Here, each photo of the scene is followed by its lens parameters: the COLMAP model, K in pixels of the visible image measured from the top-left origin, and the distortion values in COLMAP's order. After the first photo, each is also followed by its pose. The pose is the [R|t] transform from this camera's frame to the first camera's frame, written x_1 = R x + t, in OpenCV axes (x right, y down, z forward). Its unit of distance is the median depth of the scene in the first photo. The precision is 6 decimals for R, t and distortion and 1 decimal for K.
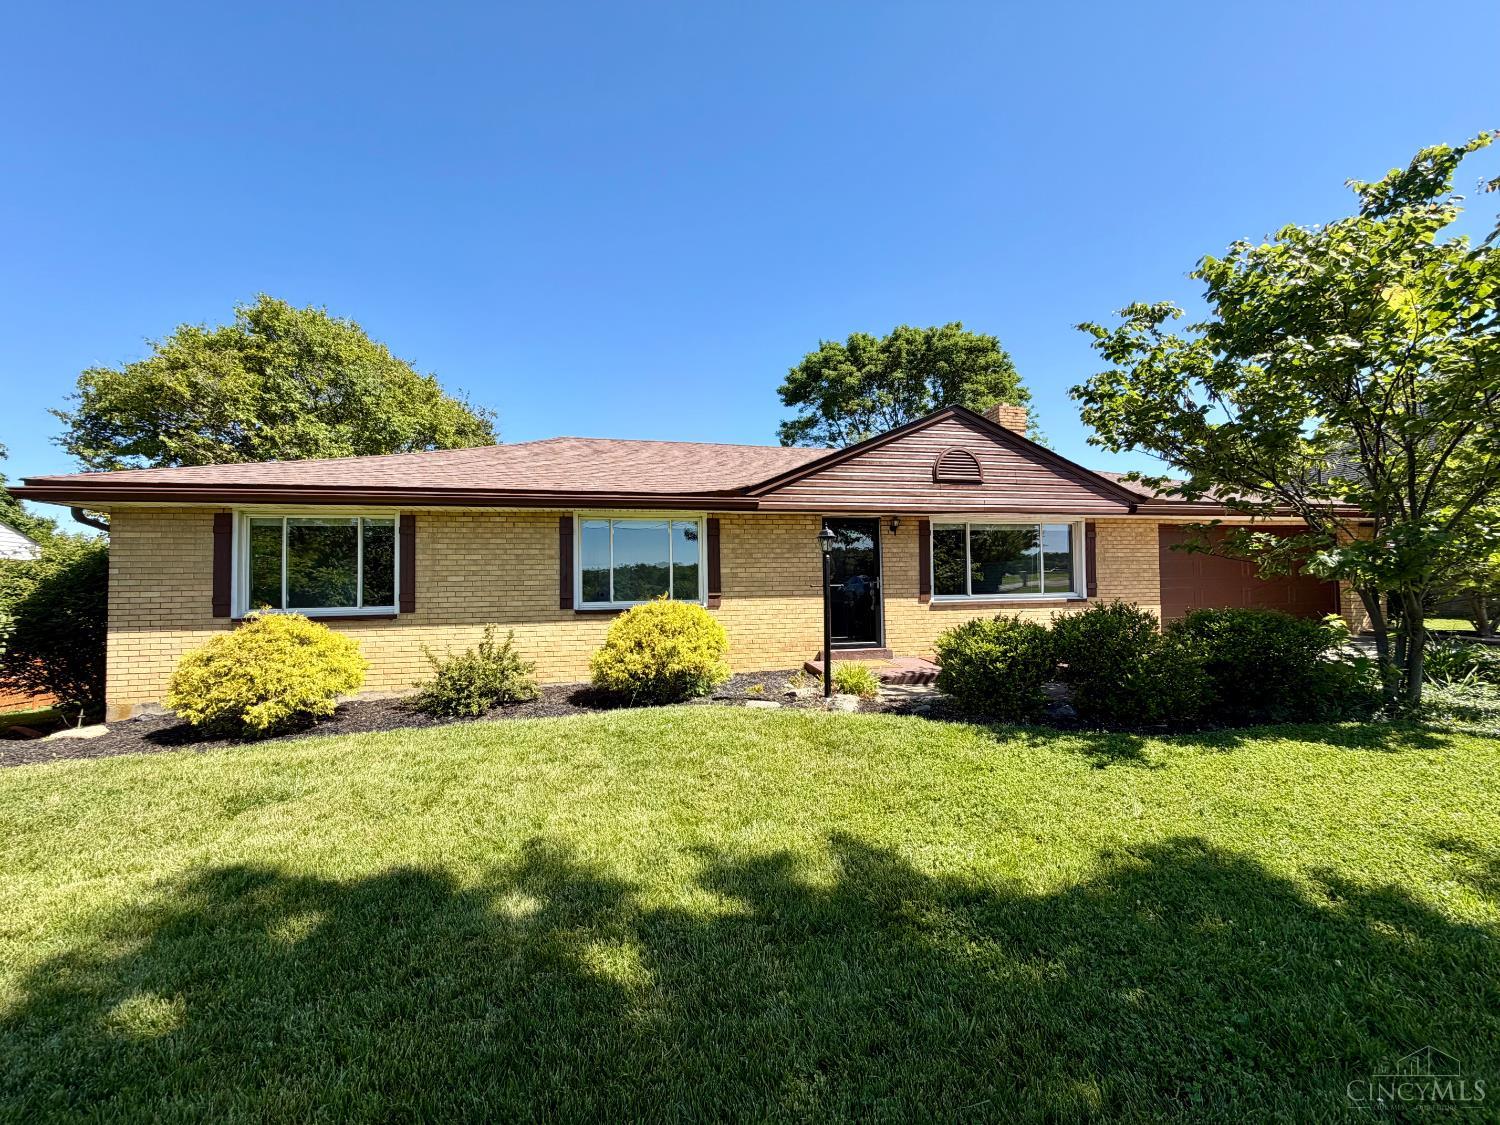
lens RADIAL K [[598.3, 0, 749.5], [0, 598.3, 568.8], [0, 0, 1]] dist [-0.000478, 0.000281]
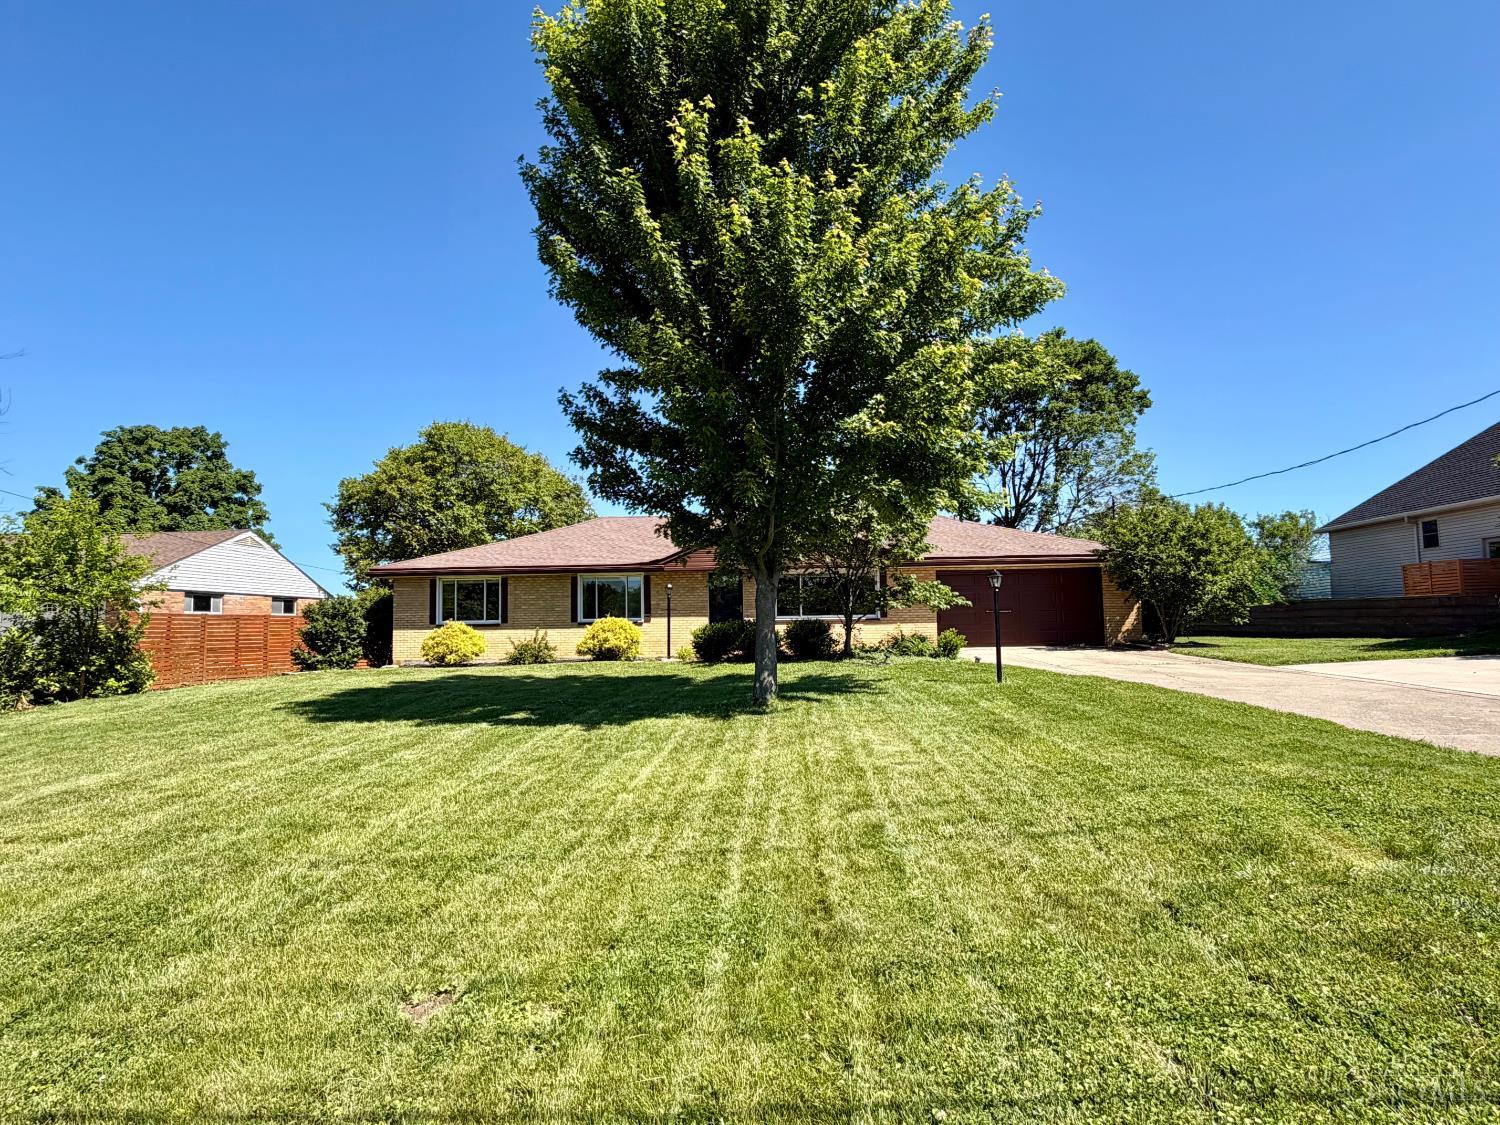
lens RADIAL K [[810.2, 0, 751.8], [0, 810.2, 562.6], [0, 0, 1]] dist [-0.000349, -0.000010]
pose [[0.962582, -0.018258, -0.270375, 1.028267], [0.008068, 0.999216, -0.038753, -0.023122], [0.270871, 0.035122, 0.961975, -1.500044]]
